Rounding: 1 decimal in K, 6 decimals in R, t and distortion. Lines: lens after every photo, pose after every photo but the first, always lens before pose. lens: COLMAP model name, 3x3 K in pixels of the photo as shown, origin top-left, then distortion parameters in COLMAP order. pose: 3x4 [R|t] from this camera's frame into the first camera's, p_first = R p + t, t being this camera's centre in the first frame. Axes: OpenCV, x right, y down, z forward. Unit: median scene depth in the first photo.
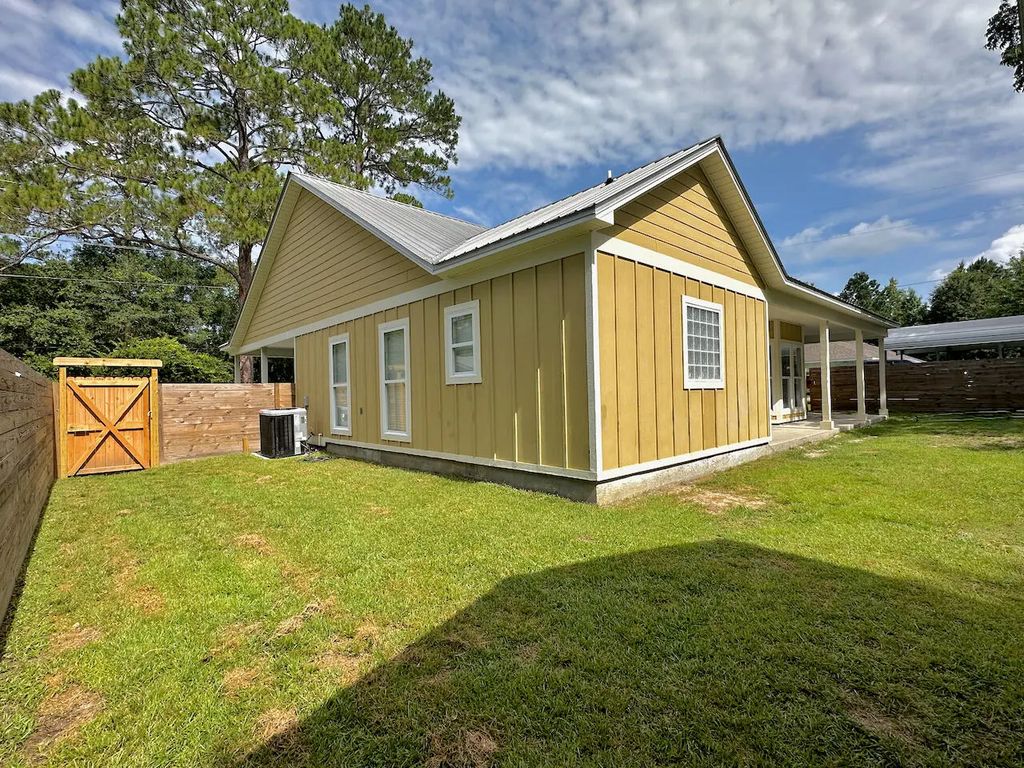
lens RADIAL K [[487.3, 0, 512.0], [0, 487.3, 384.0], [0, 0, 1]] dist [0.032415, 0.000076]
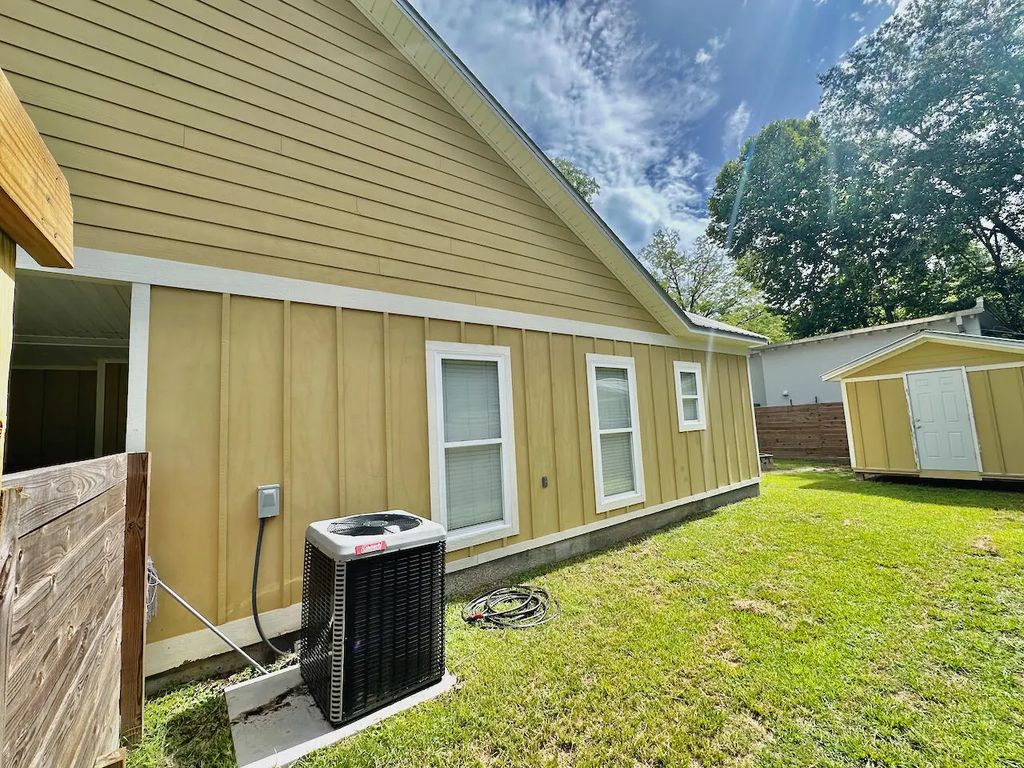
lens RADIAL K [[408.4, 0, 512.0], [0, 408.4, 384.0], [0, 0, 1]] dist [-0.001917, 0.000088]
pose [[0.114741, 0.106057, 0.987718, -1.067348], [0.026634, 0.993599, -0.109783, -0.015111], [-0.993038, 0.038903, 0.111182, 1.259862]]
